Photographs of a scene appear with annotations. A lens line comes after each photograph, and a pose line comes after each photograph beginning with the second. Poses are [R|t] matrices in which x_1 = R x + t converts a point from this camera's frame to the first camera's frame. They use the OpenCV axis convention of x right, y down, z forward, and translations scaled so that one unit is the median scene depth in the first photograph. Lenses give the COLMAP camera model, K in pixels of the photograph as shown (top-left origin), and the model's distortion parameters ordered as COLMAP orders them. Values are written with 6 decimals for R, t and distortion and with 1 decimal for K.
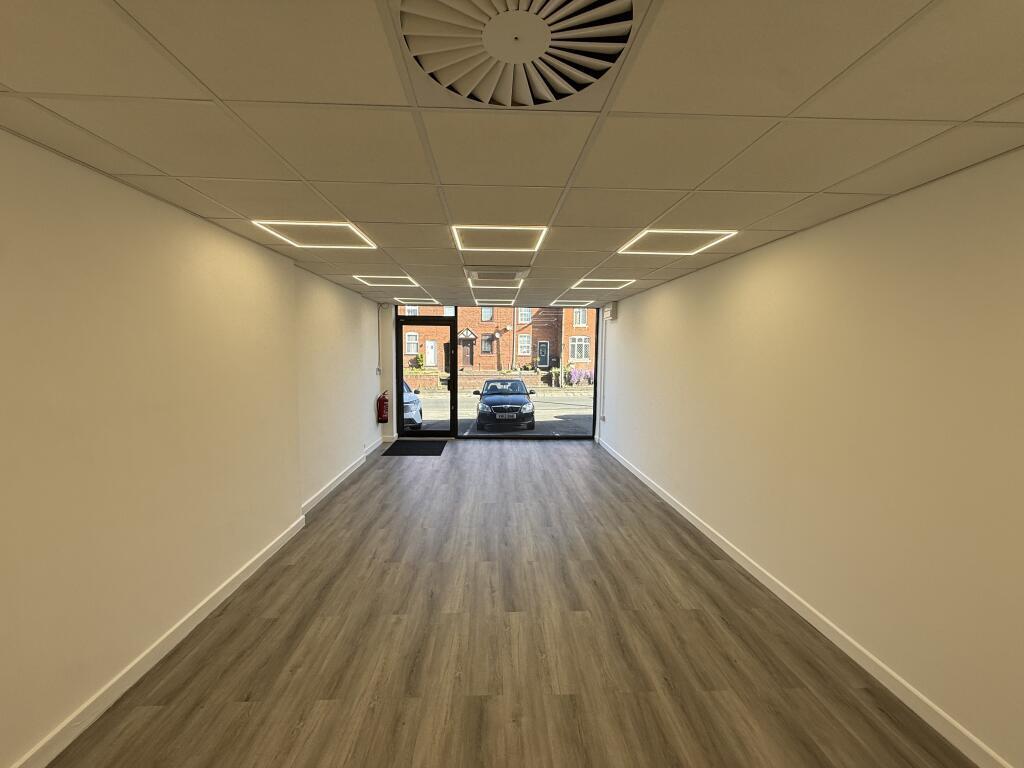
lens RADIAL K [[405.8, 0, 508.5], [0, 405.8, 382.7], [0, 0, 1]] dist [-0.000113, -0.000052]
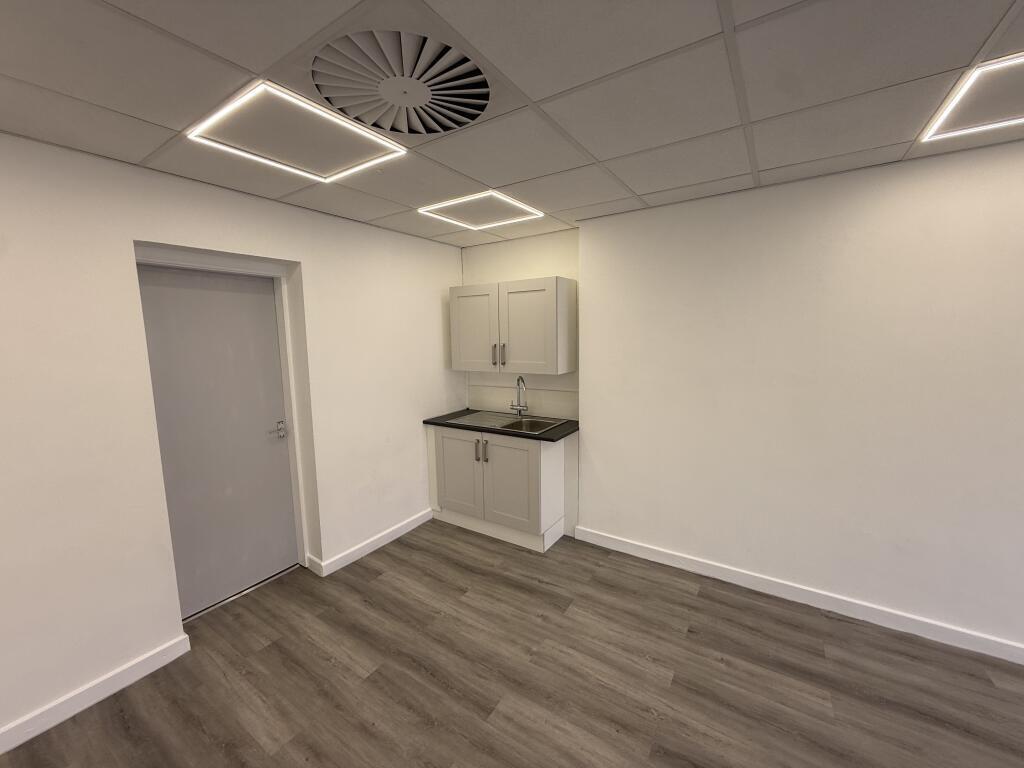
lens RADIAL K [[405.8, 0, 508.5], [0, 405.8, 382.7], [0, 0, 1]] dist [-0.000113, -0.000052]
pose [[-0.582213, 0.095395, -0.807420, 0.266001], [-0.051735, 0.986733, 0.153885, -0.035546], [0.811388, 0.131366, -0.569554, 0.580786]]
